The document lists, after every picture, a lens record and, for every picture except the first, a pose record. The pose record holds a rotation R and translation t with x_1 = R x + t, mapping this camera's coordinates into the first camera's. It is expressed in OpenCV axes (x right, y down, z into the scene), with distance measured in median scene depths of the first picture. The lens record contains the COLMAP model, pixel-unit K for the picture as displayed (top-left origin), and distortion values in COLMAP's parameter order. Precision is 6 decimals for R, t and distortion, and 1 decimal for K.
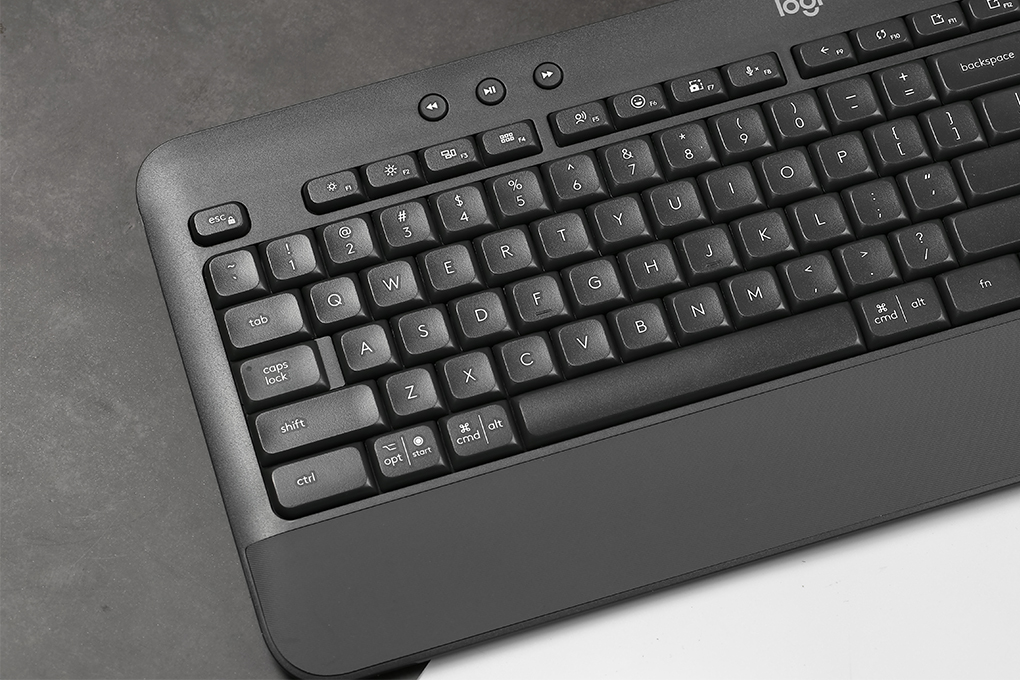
lens RADIAL K [[3808.5, 0, 516.9], [0, 3808.5, 336.3], [0, 0, 1]] dist [-0.033398, 0.000000]
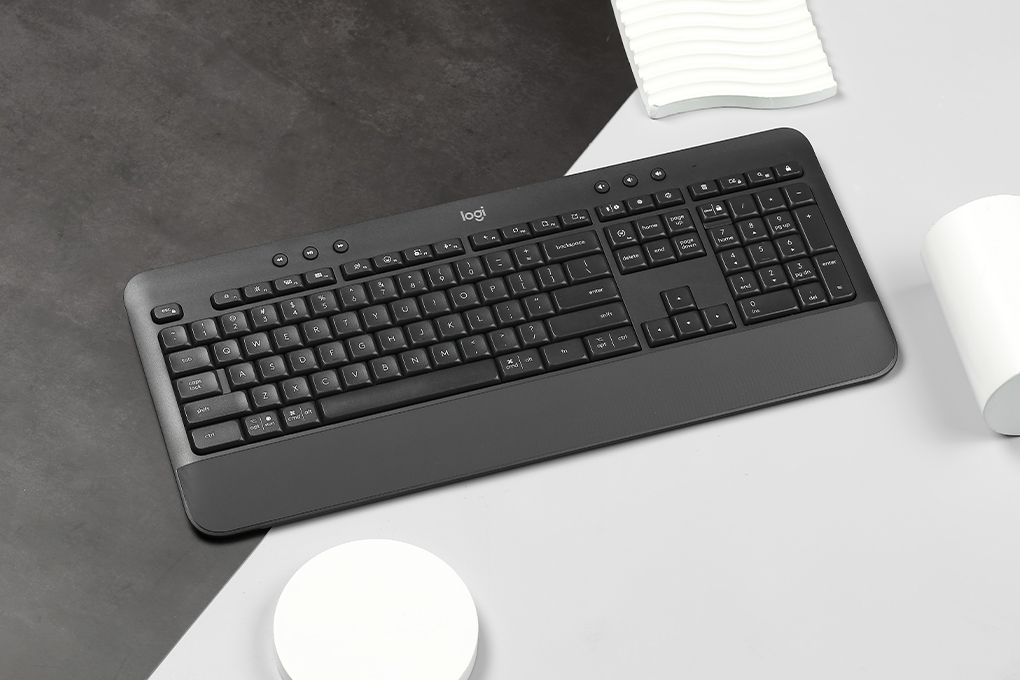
lens RADIAL K [[3808.5, 0, 476.0], [0, 3808.5, 334.5], [0, 0, 1]] dist [-0.033398, 0.000000]
pose [[0.999038, 0.026972, 0.034576, 0.011335], [-0.020892, 0.985992, -0.165482, 0.297273], [-0.038555, 0.164600, 0.985607, -0.900746]]
